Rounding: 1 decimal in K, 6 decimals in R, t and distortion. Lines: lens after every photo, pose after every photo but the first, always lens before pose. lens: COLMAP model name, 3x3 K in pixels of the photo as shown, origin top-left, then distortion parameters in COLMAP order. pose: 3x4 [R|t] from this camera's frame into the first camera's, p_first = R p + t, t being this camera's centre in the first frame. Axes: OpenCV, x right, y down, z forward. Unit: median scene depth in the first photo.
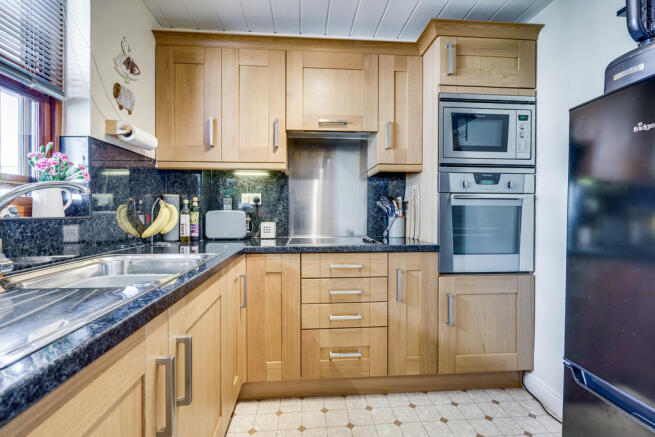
lens RADIAL K [[304.9, 0, 326.7], [0, 304.9, 215.6], [0, 0, 1]] dist [-0.000159, 0.000305]
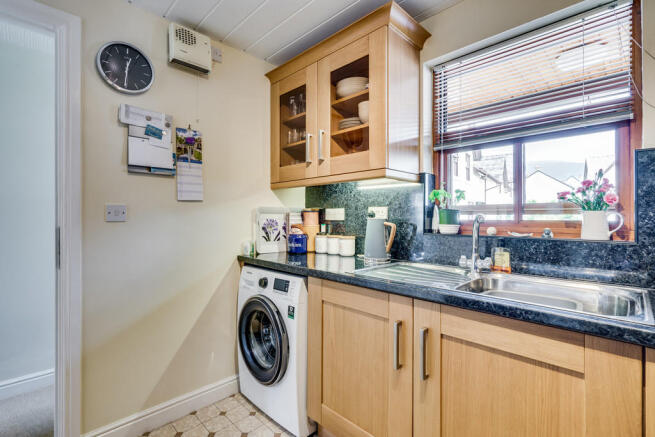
lens RADIAL K [[304.9, 0, 327.4], [0, 304.9, 216.4], [0, 0, 1]] dist [-0.000159, 0.000305]
pose [[-0.759699, 0.003498, -0.650265, 0.594835], [-0.004239, 0.999938, 0.010331, -0.096071], [0.650261, 0.010605, -0.759637, 1.382274]]
